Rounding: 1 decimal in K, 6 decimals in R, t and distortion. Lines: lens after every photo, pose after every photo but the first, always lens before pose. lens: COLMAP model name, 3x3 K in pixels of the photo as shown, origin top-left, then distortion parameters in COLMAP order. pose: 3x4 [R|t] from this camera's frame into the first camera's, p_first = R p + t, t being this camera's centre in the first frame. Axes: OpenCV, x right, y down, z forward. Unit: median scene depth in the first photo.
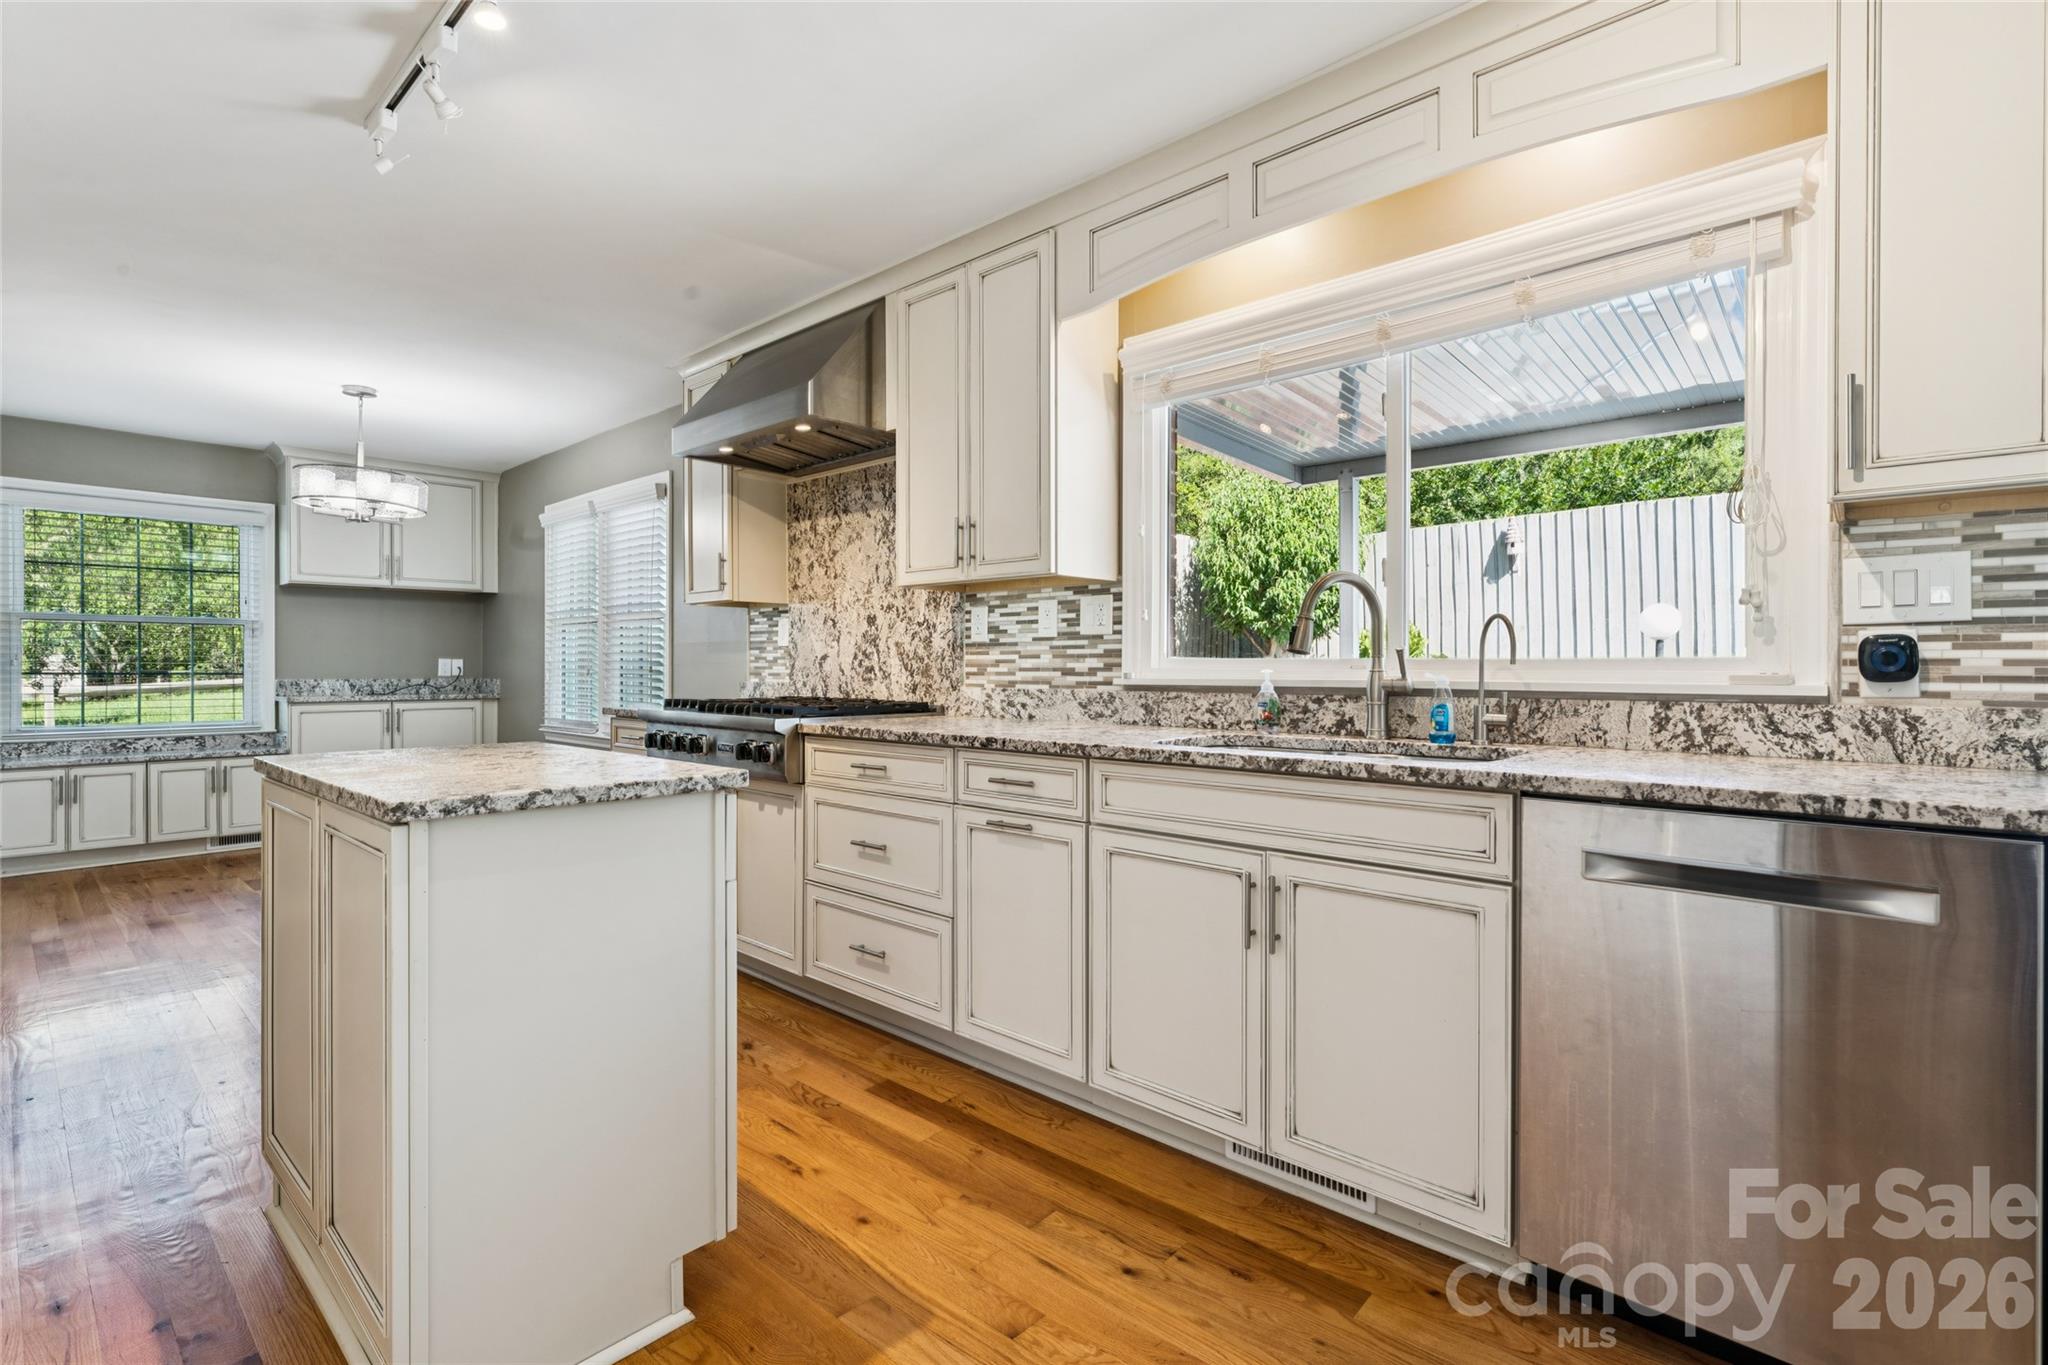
lens RADIAL K [[934.8, 0, 1029.4], [0, 934.8, 668.2], [0, 0, 1]] dist [0.002988, -0.000160]
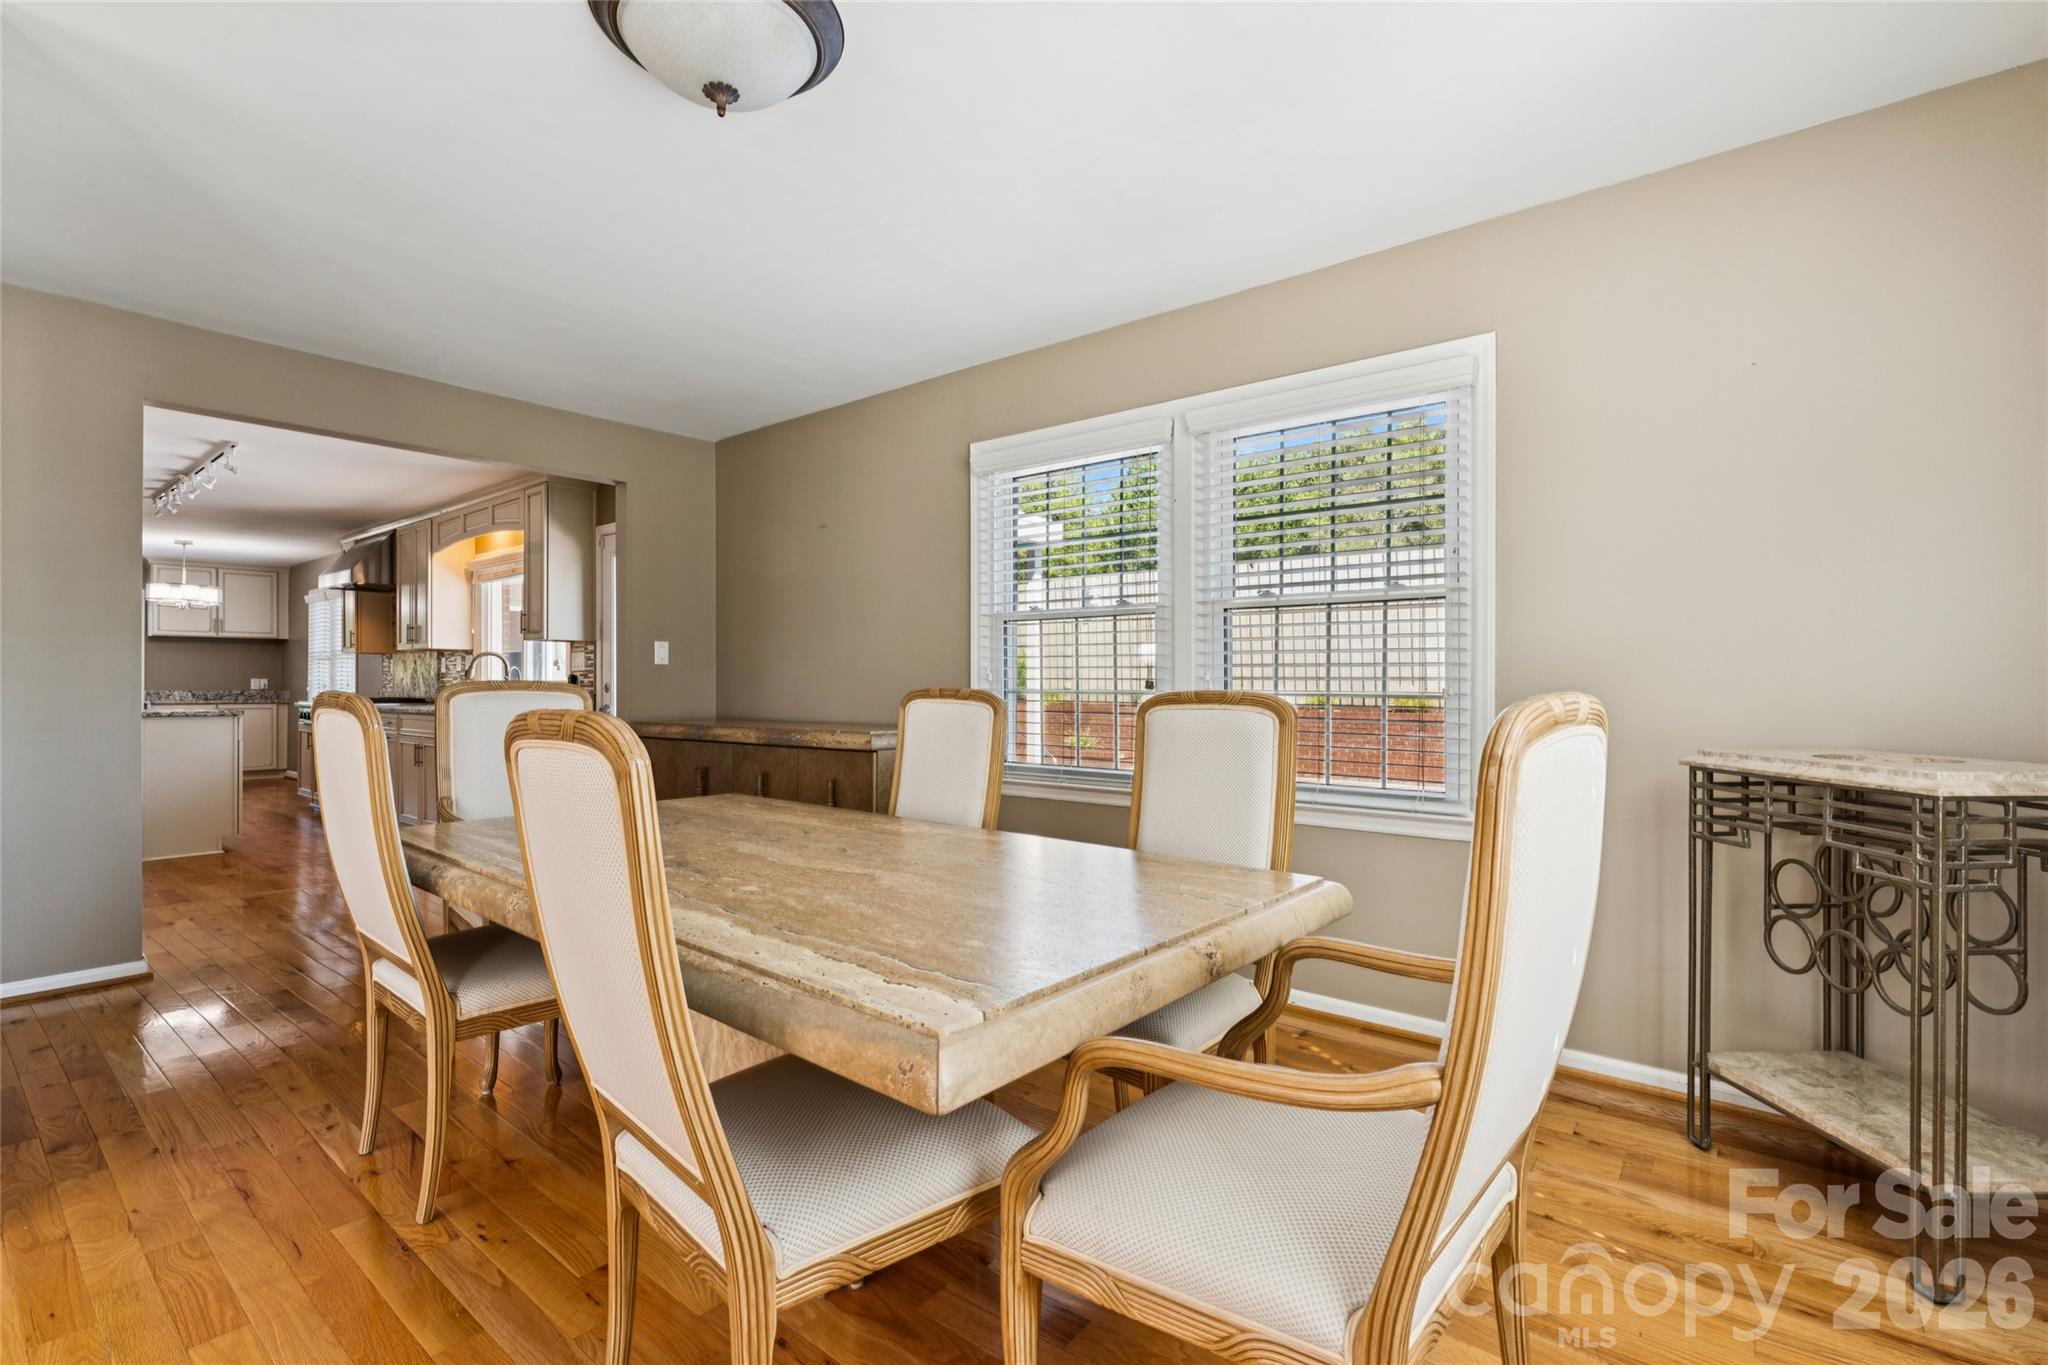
lens RADIAL K [[934.8, 0, 1025.3], [0, 934.8, 688.2], [0, 0, 1]] dist [0.002988, -0.000160]
pose [[0.998969, 0.000391, 0.045405, 1.424415], [-0.000514, 0.999996, 0.002697, 0.004262], [-0.045404, -0.002718, 0.998965, -1.547979]]
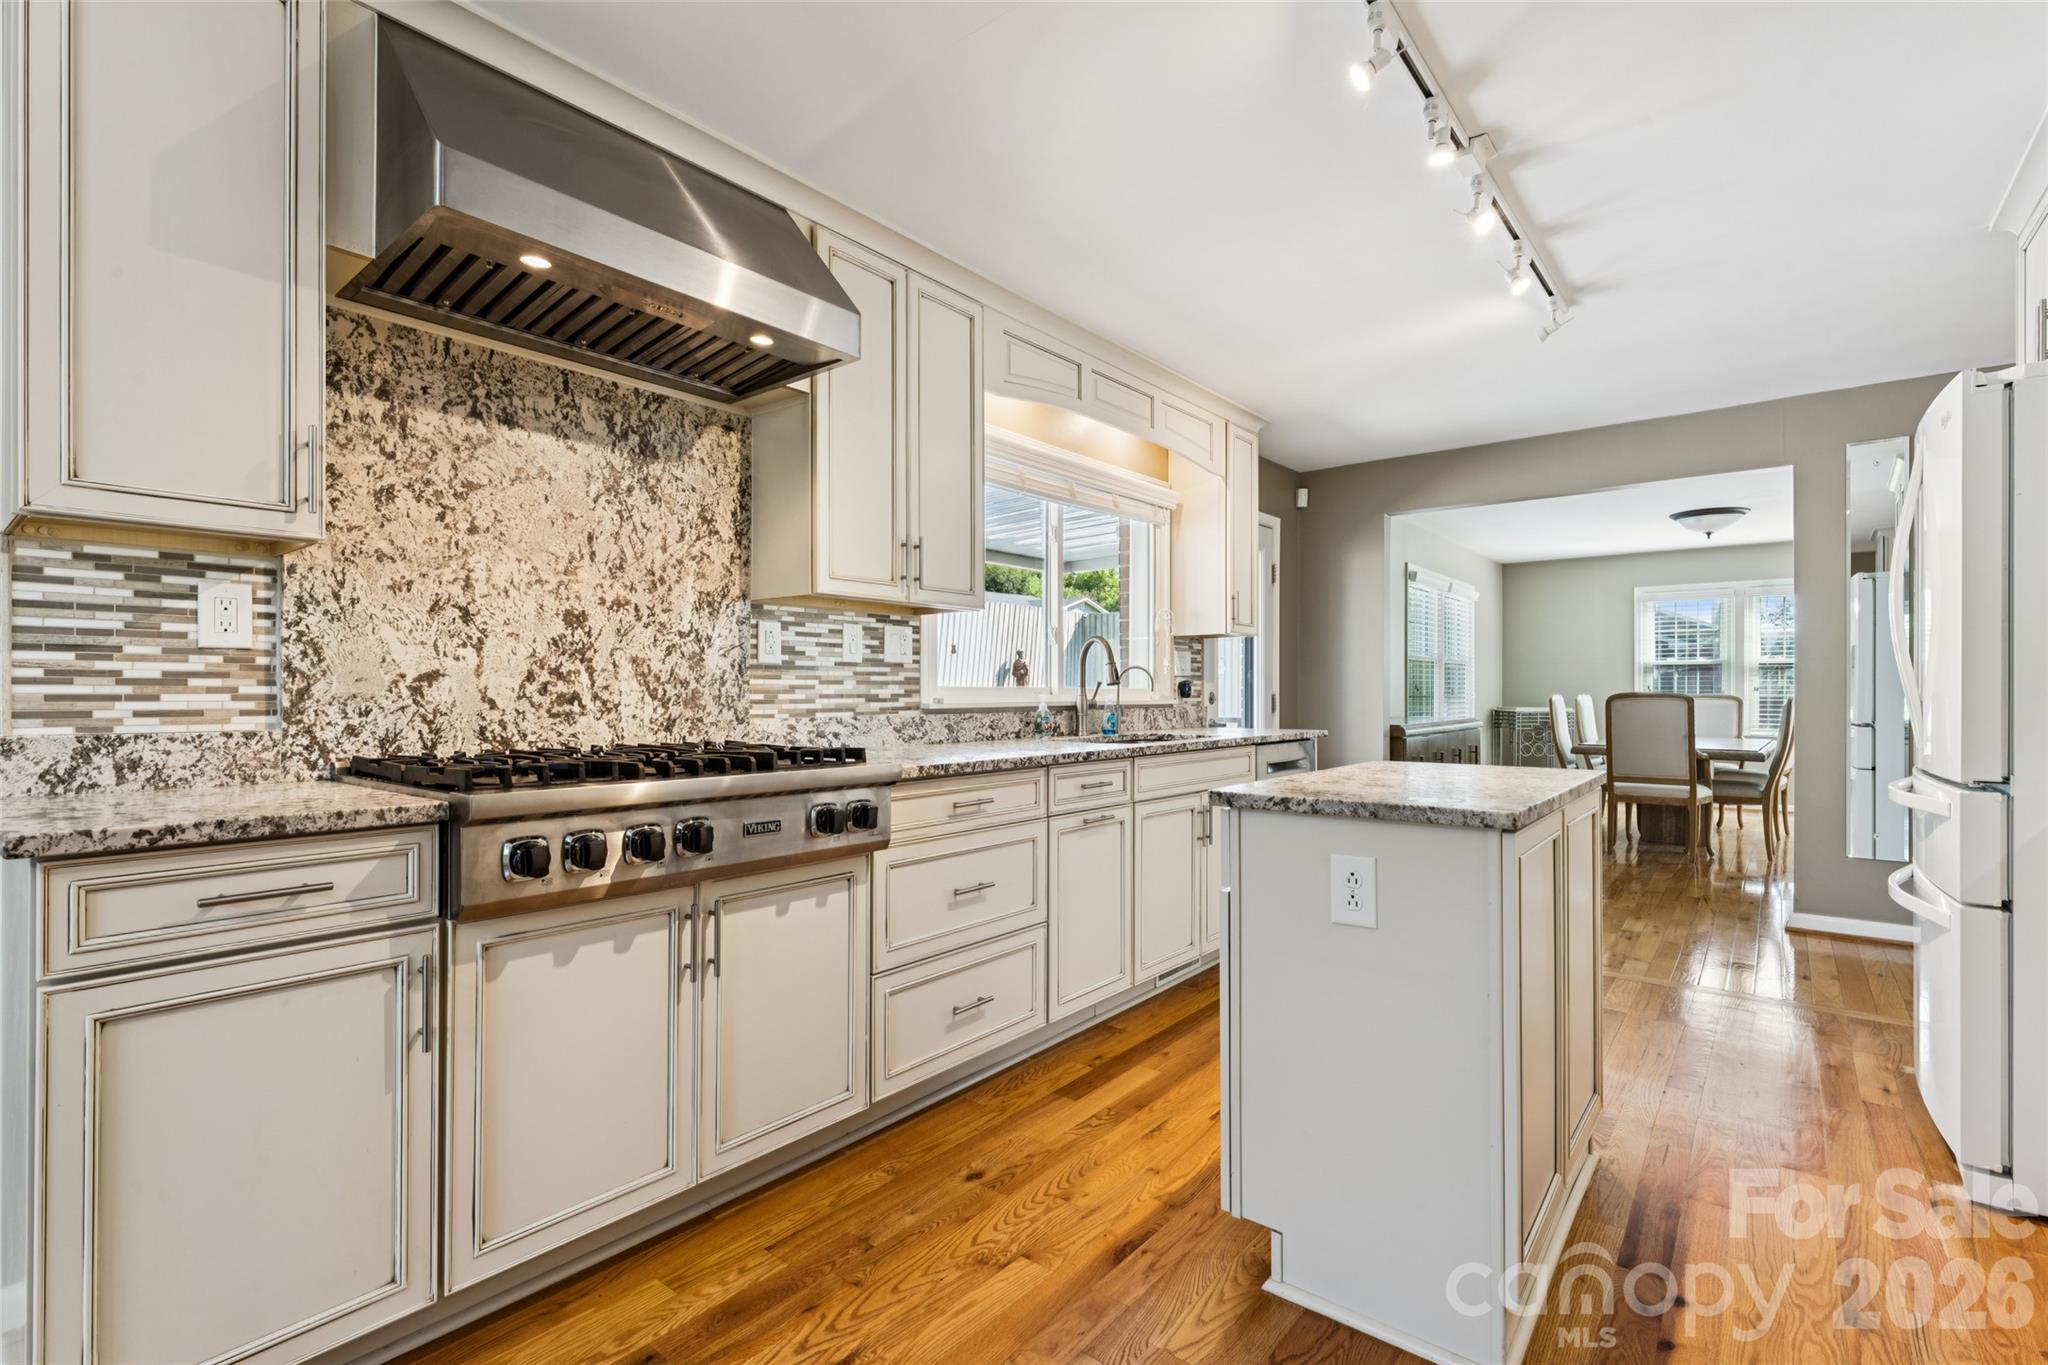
lens RADIAL K [[934.8, 0, 1028.3], [0, 934.8, 684.6], [0, 0, 1]] dist [0.002988, -0.000160]
pose [[-0.050582, 0.006633, 0.998698, -0.936247], [0.001792, 0.999977, -0.006551, -0.003688], [-0.998718, 0.001459, -0.050593, 0.851651]]
